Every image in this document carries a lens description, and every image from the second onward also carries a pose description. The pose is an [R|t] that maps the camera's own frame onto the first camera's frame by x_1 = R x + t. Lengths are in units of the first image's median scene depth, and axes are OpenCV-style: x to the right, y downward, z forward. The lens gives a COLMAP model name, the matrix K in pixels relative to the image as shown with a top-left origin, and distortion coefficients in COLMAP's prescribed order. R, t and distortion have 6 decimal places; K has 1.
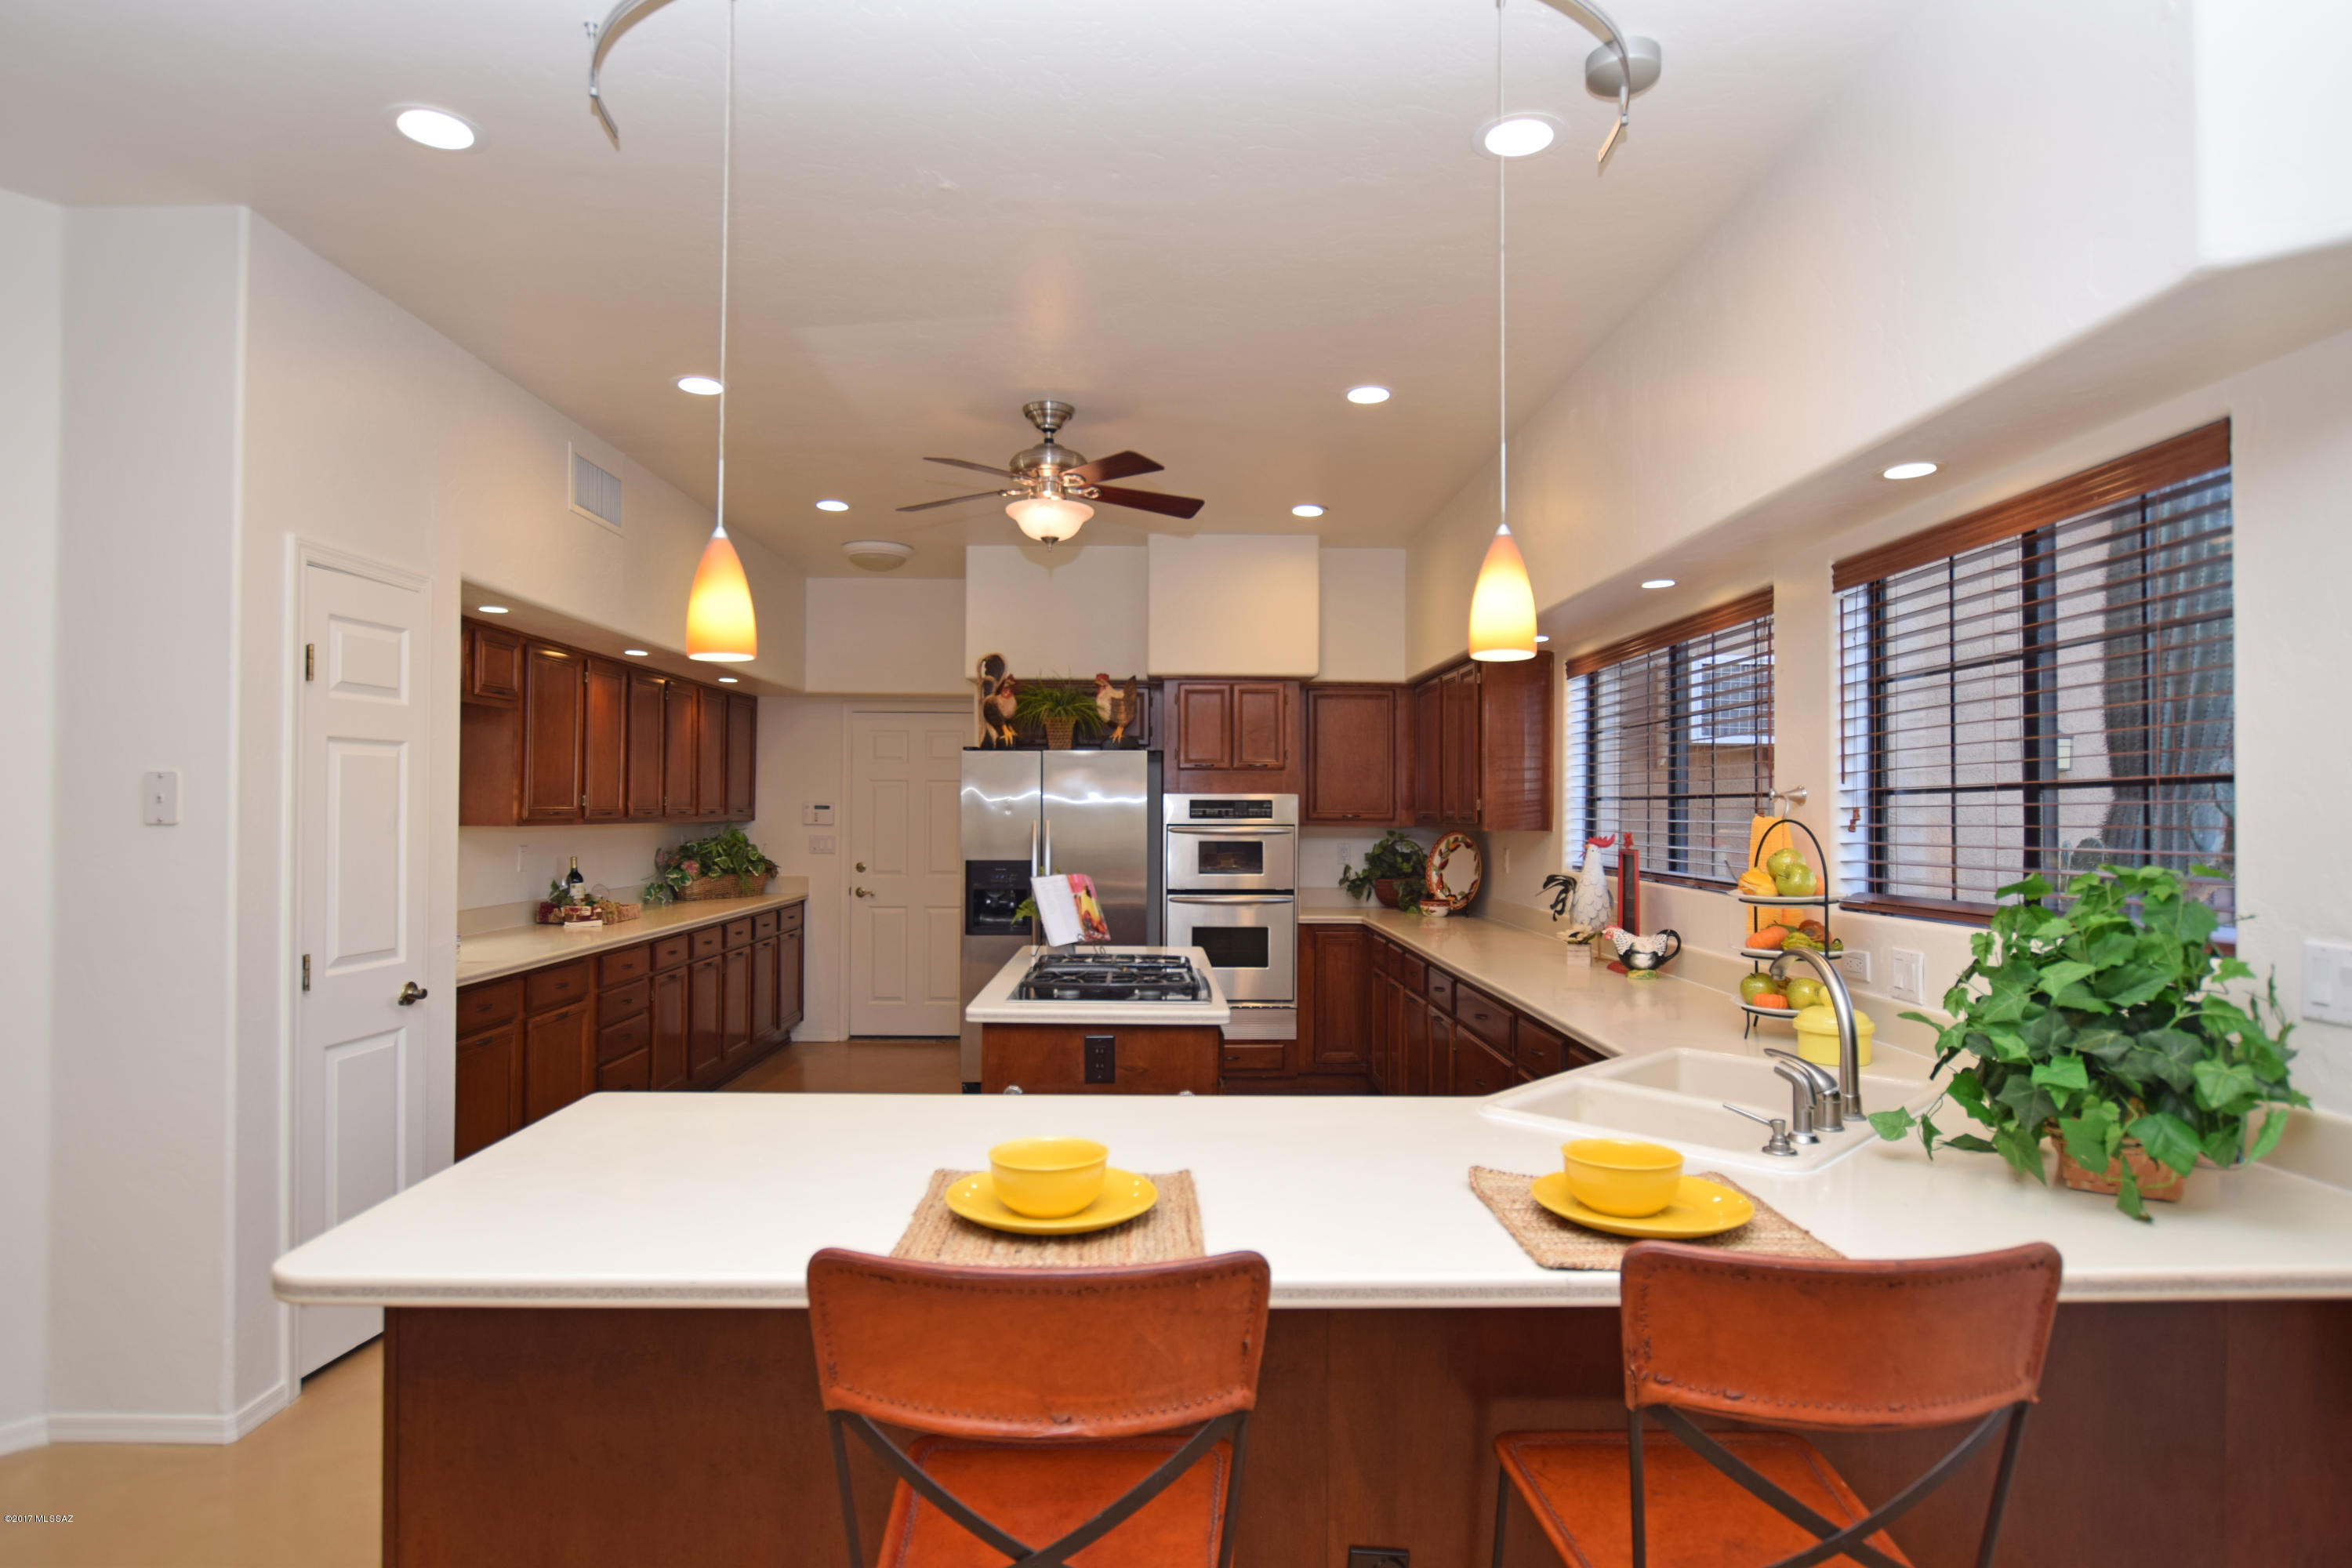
lens RADIAL K [[1271.7, 0, 1176.4], [0, 1271.7, 793.5], [0, 0, 1]] dist [-0.020542, 0.001028]
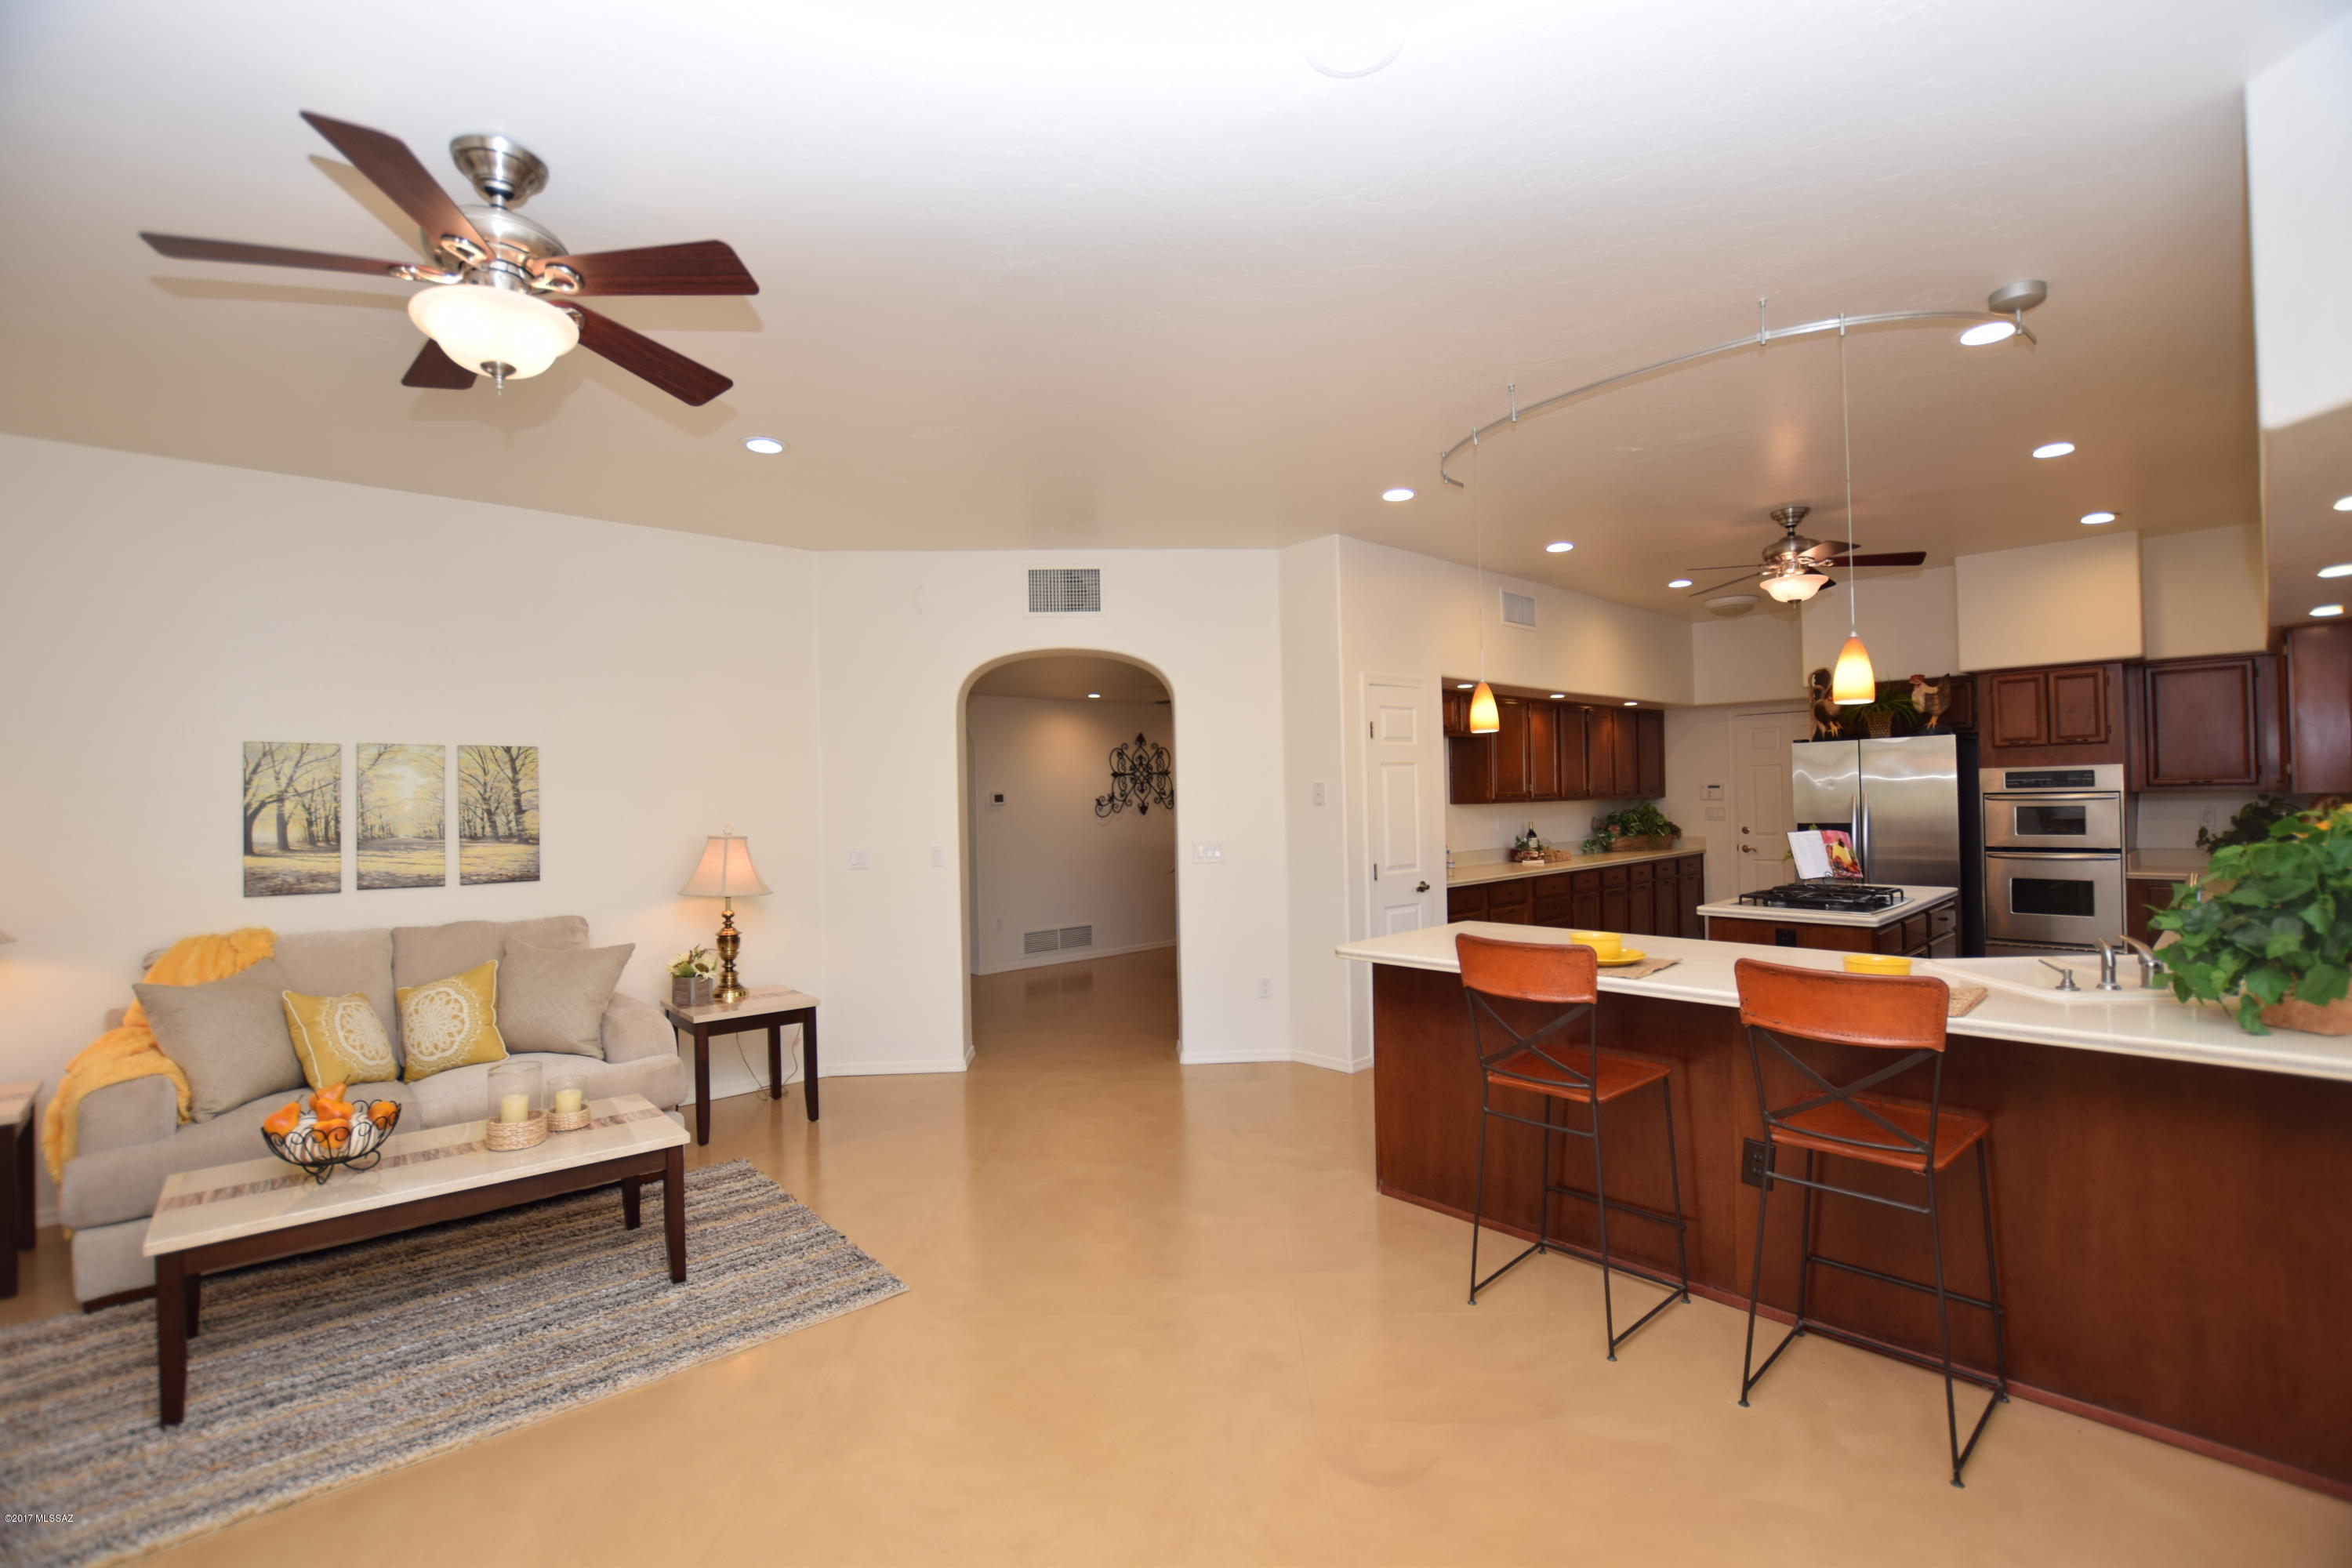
lens RADIAL K [[1033.3, 0, 1178.9], [0, 1033.3, 791.7], [0, 0, 1]] dist [-0.028891, 0.000919]
pose [[0.663475, -0.024577, -0.747794, 0.207809], [0.035251, 0.999377, -0.001569, -0.003036], [0.747367, -0.025320, 0.663928, -0.215542]]
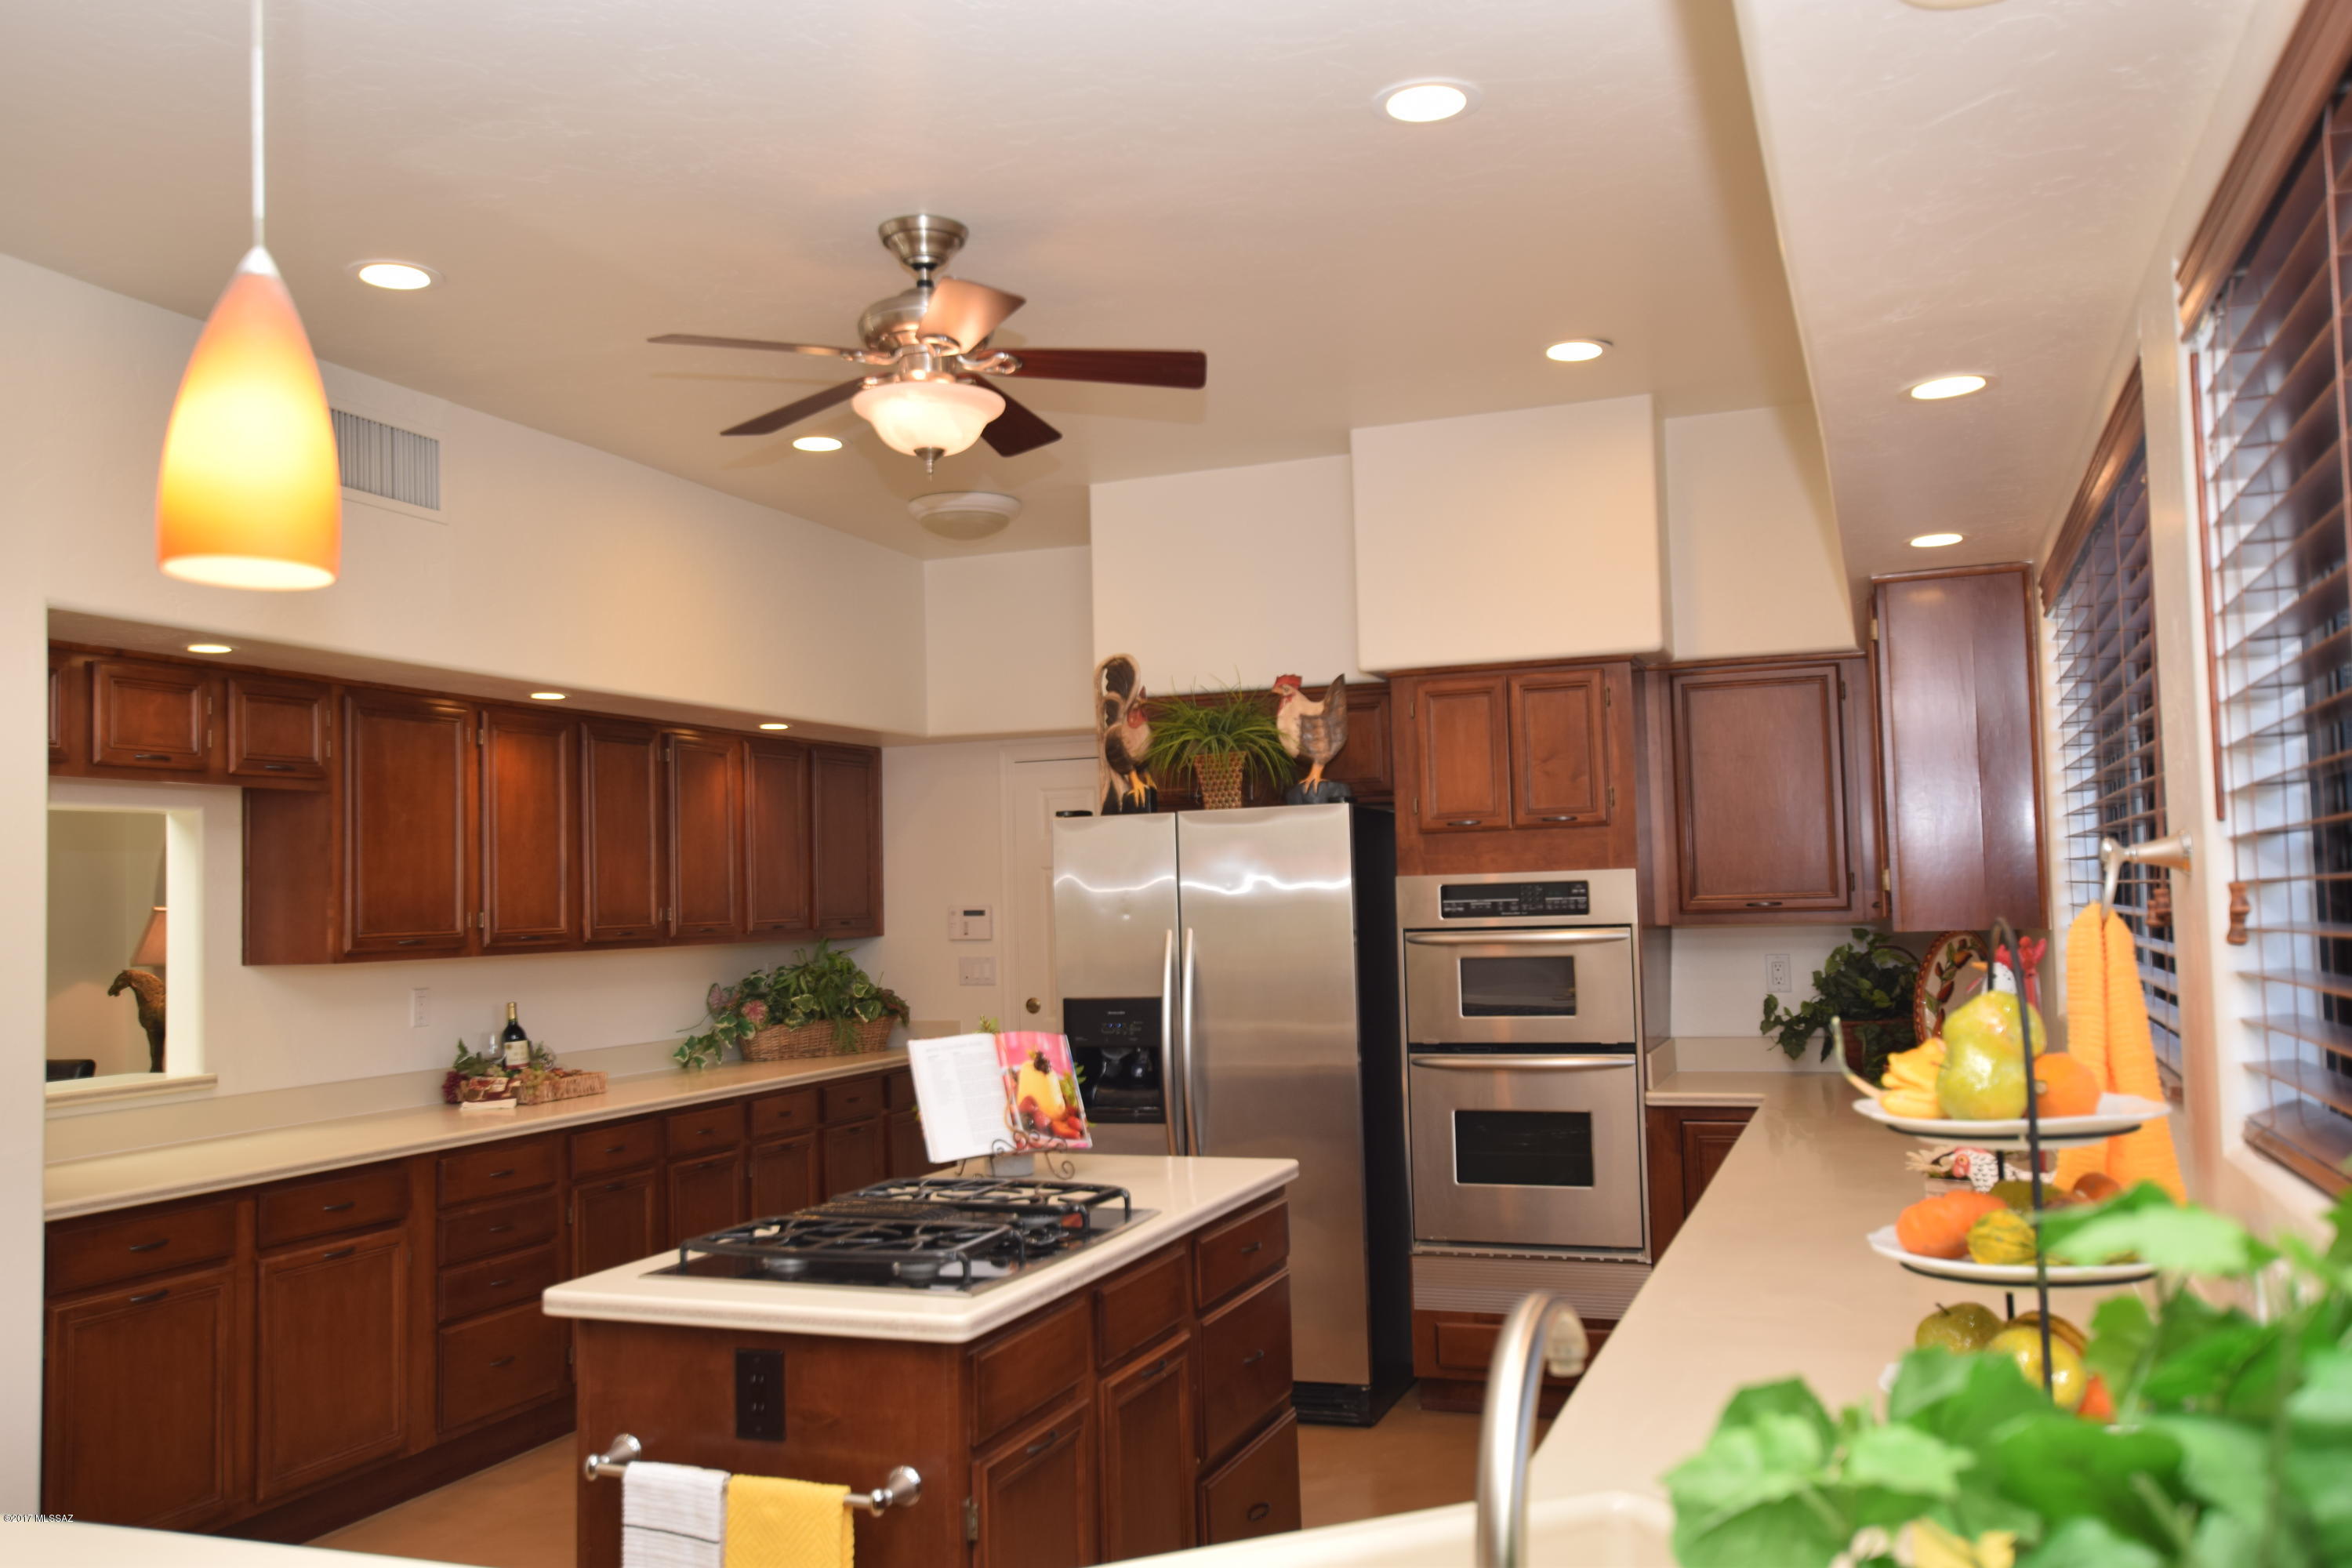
lens RADIAL K [[1924.4, 0, 1176.0], [0, 1924.4, 784.0], [0, 0, 1]] dist [-0.004221, 0.000159]
pose [[0.930055, -0.053269, -0.363538, 0.215279], [0.036639, 0.997949, -0.052492, 0.000552], [0.365589, 0.035501, 0.930099, 0.158742]]
